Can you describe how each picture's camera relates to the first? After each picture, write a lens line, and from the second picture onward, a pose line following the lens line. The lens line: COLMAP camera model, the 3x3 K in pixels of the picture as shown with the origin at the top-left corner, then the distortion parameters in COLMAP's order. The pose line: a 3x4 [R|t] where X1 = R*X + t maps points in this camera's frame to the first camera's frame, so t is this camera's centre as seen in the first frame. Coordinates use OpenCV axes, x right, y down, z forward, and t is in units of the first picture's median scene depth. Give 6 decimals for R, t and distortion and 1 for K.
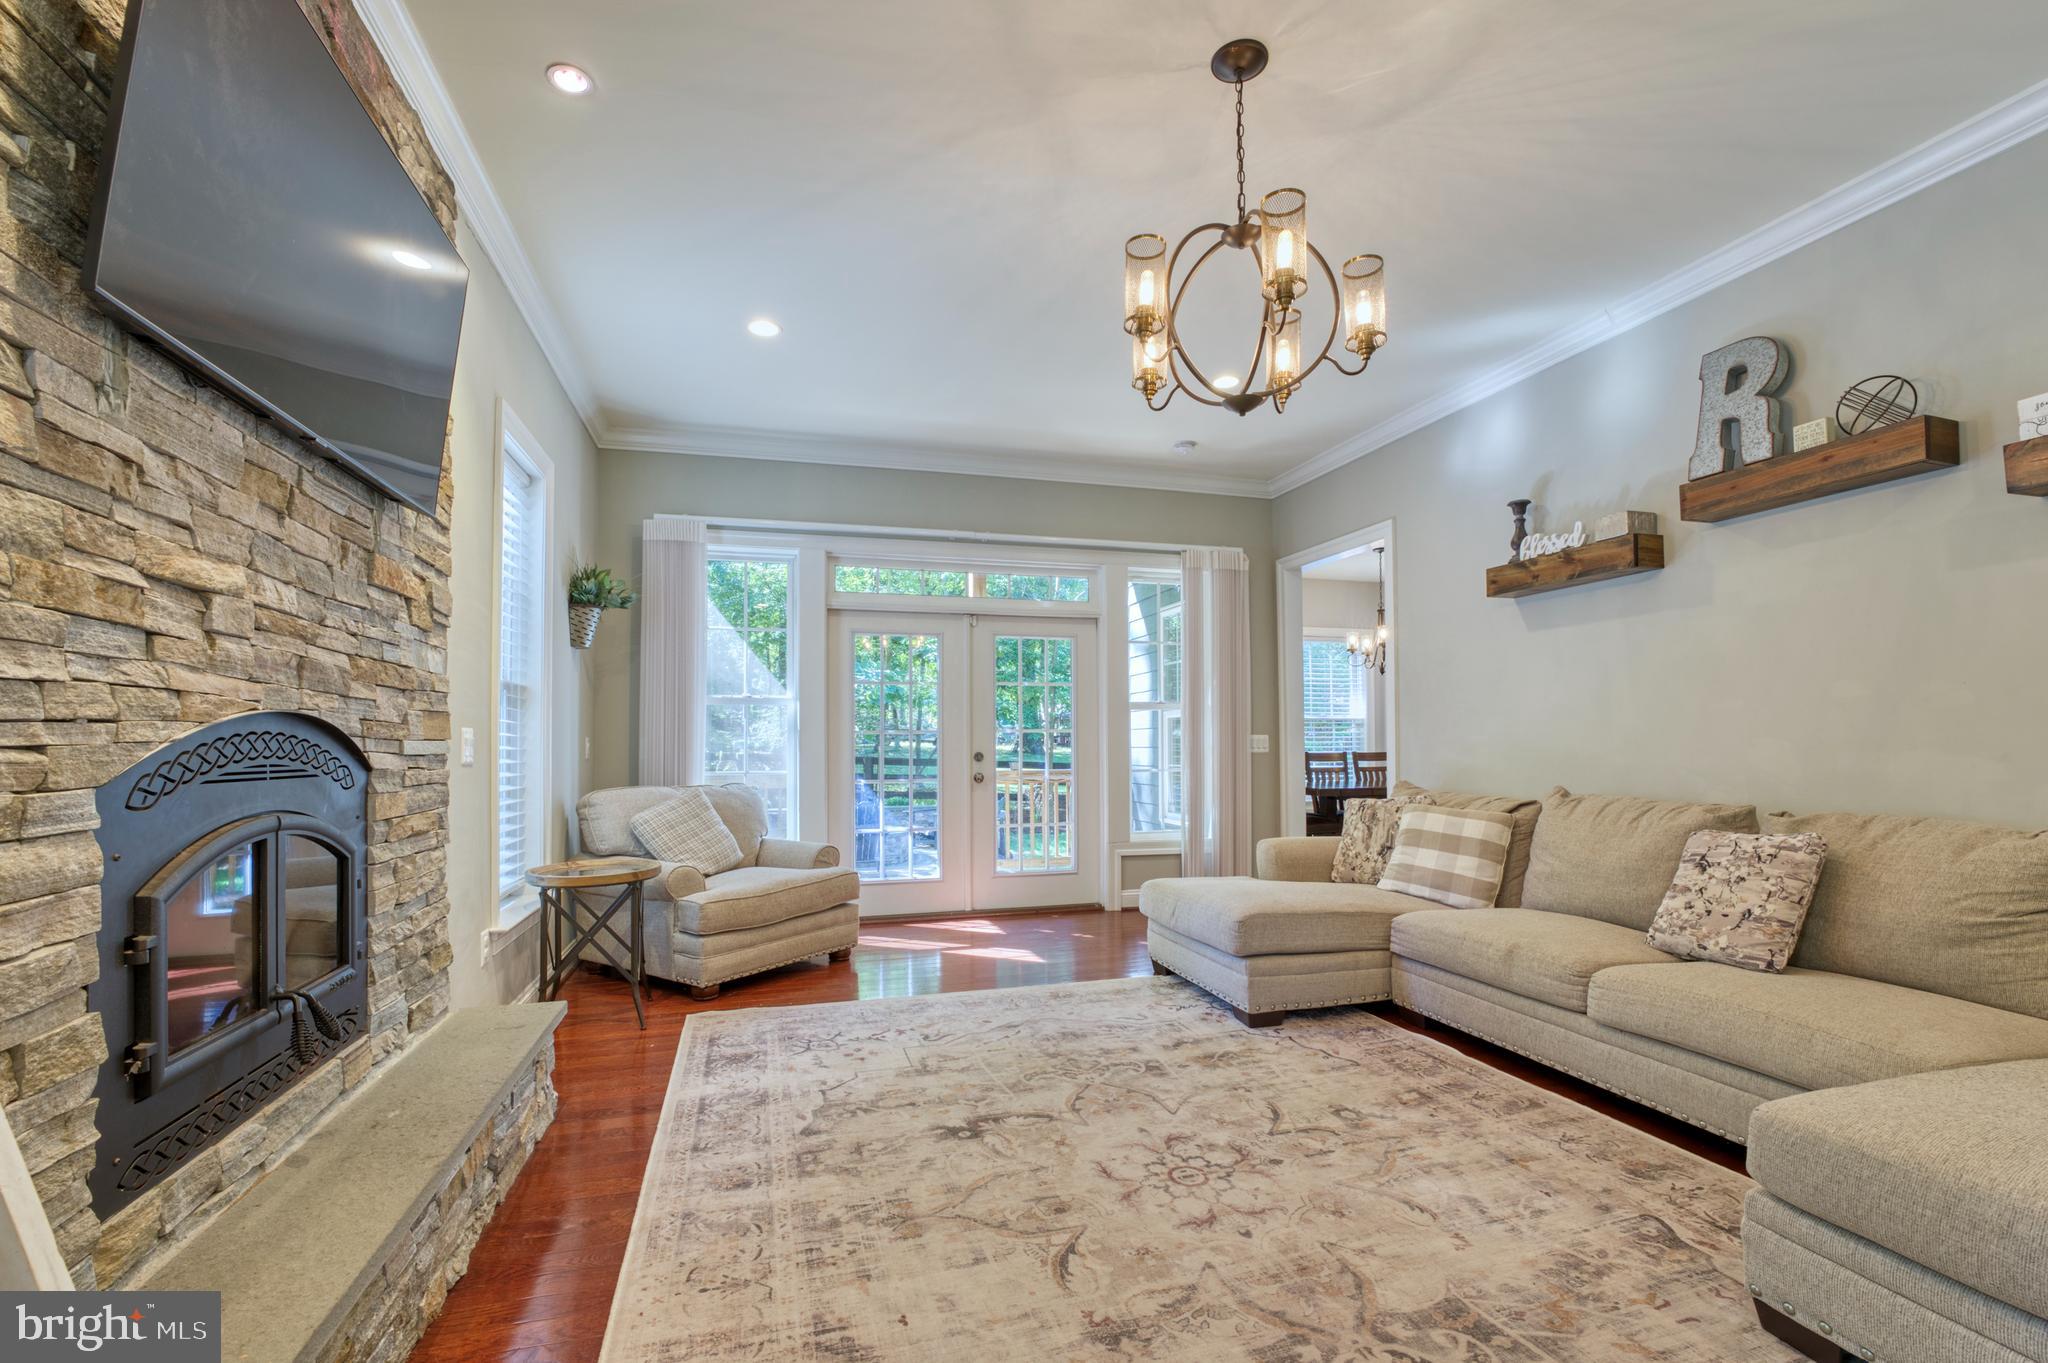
lens RADIAL K [[866.1, 0, 1023.9], [0, 866.1, 736.9], [0, 0, 1]] dist [-0.002282, -0.000125]
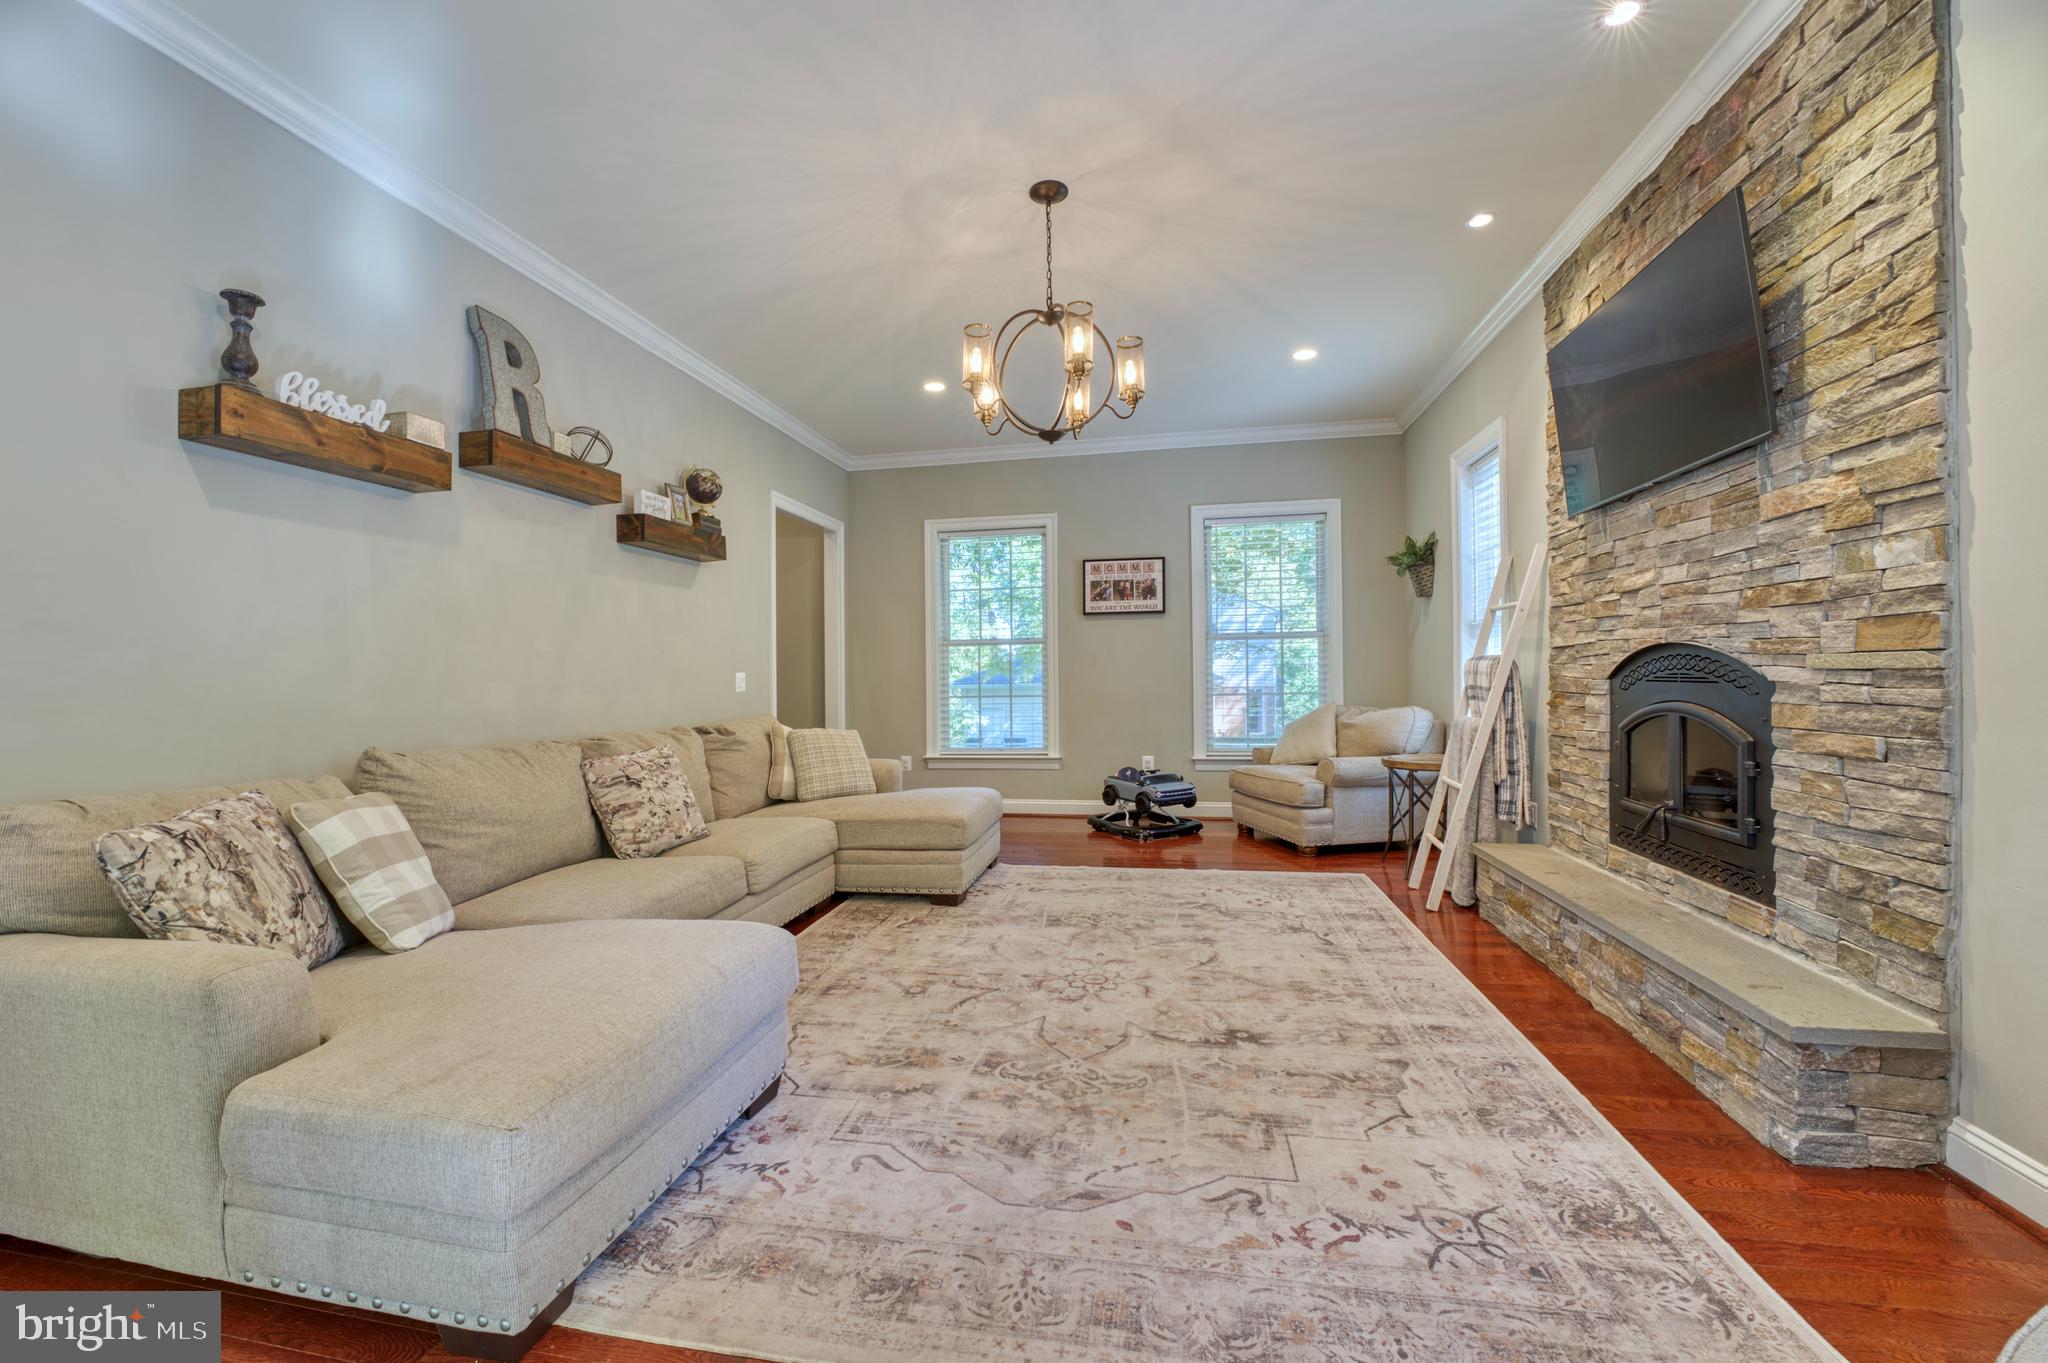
lens RADIAL K [[855.7, 0, 1049.5], [0, 855.7, 716.1], [0, 0, 1]] dist [-0.026494, -0.000193]
pose [[-0.908449, 0.001635, 0.417991, -0.290187], [0.018804, 0.999140, 0.036960, 0.020861], [-0.417572, 0.041436, -0.907699, 2.019955]]
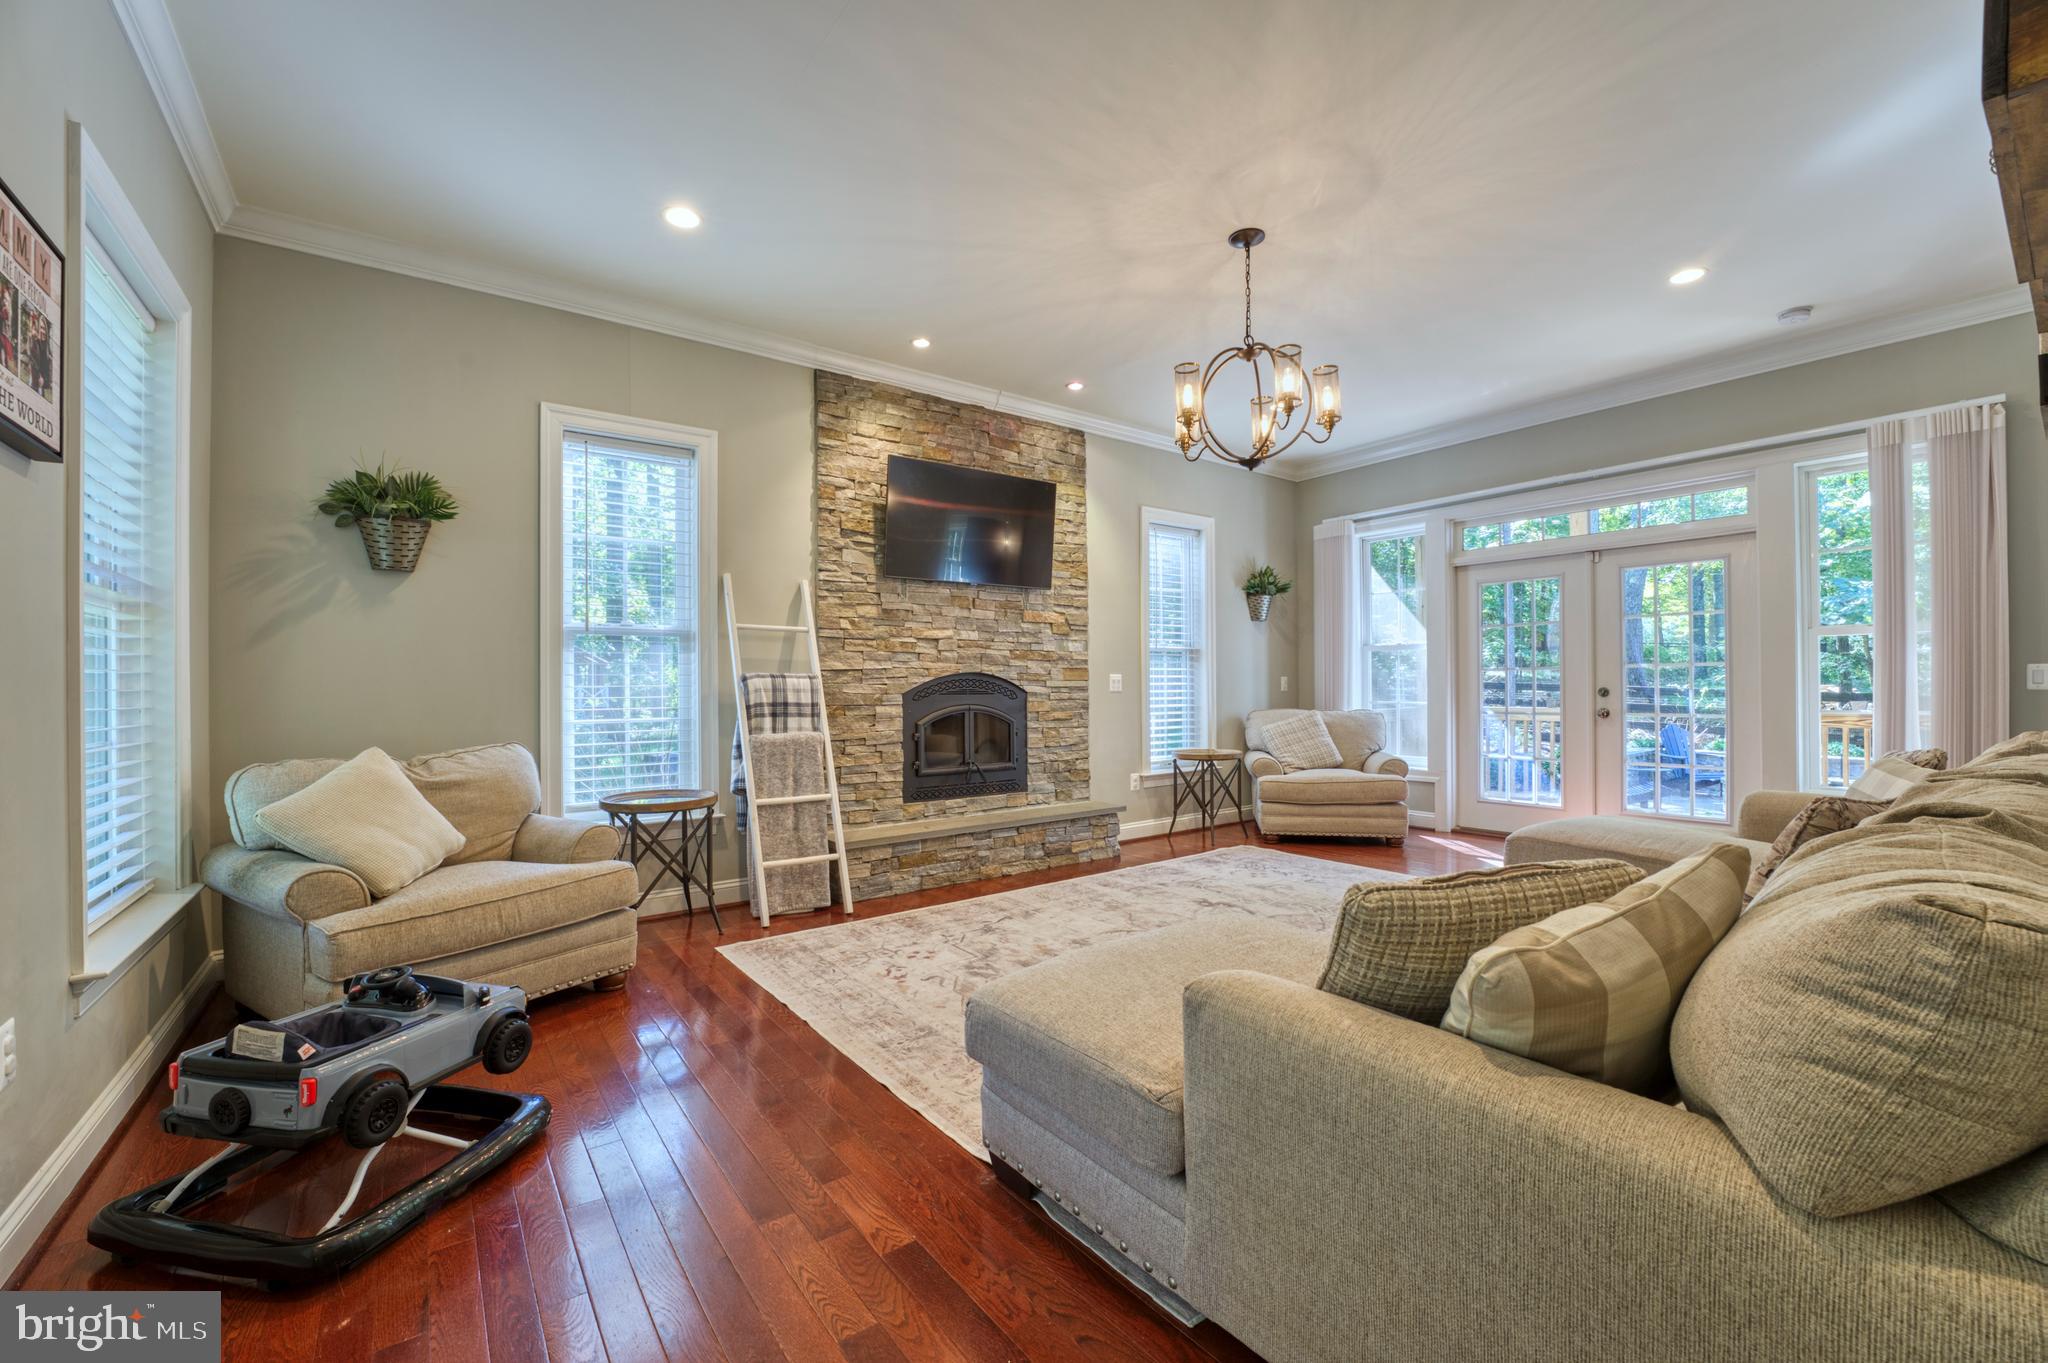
lens RADIAL K [[822.6, 0, 1019.4], [0, 822.6, 716.3], [0, 0, 1]] dist [-0.010610, 0.000003]
pose [[0.363808, 0.036672, -0.930752, 1.319613], [0.012755, 0.998935, 0.044343, -0.000133], [0.931387, -0.028004, 0.362953, 0.054701]]
